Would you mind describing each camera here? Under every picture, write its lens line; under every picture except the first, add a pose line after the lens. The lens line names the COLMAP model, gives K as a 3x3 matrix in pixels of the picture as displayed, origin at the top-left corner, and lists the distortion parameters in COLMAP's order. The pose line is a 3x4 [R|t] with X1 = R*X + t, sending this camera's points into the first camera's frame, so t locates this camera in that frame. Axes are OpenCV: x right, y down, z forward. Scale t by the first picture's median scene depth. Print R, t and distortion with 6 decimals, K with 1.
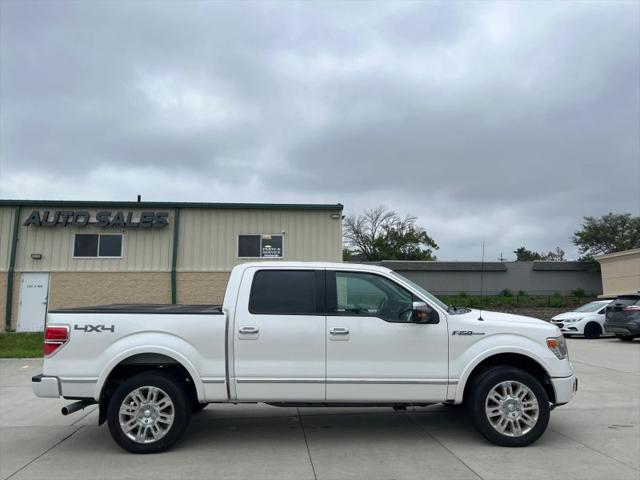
lens RADIAL K [[517.4, 0, 333.4], [0, 517.4, 228.5], [0, 0, 1]] dist [0.037533, -0.001556]
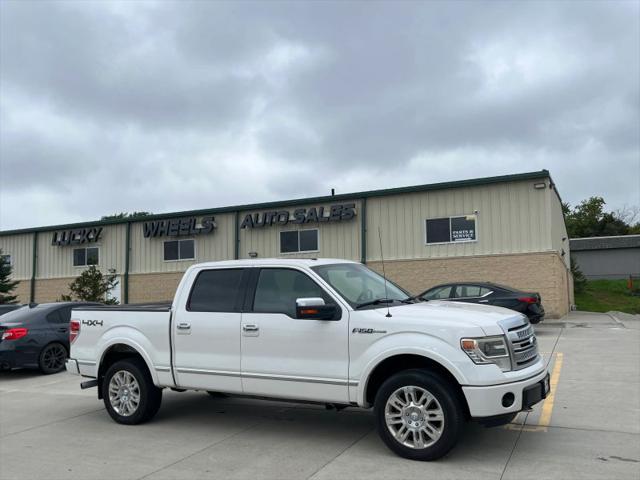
lens RADIAL K [[572.9, 0, 333.7], [0, 572.9, 257.1], [0, 0, 1]] dist [0.045228, -0.005600]
pose [[0.847607, -0.052268, -0.528045, 0.634787], [0.097696, 0.993497, 0.058480, 0.009759], [0.521554, -0.101156, 0.847201, 0.124739]]
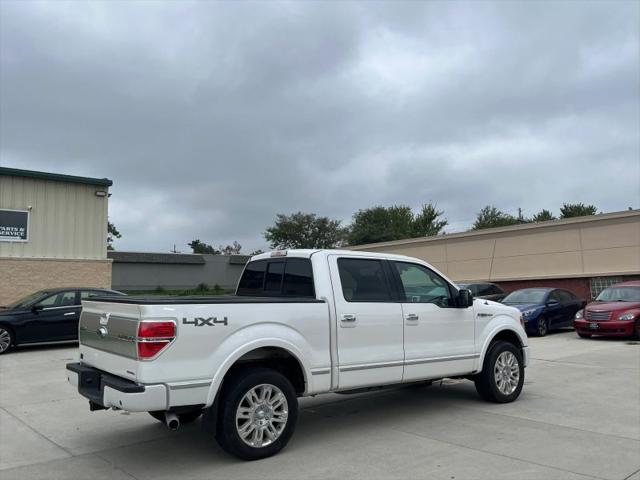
lens RADIAL K [[564.8, 0, 343.2], [0, 564.8, 236.7], [0, 0, 1]] dist [0.042191, 0.000690]
pose [[0.800902, 0.051854, 0.596546, -0.688250], [-0.071401, 0.997406, 0.009162, 0.027048], [-0.594524, -0.049932, 0.802526, 0.126800]]
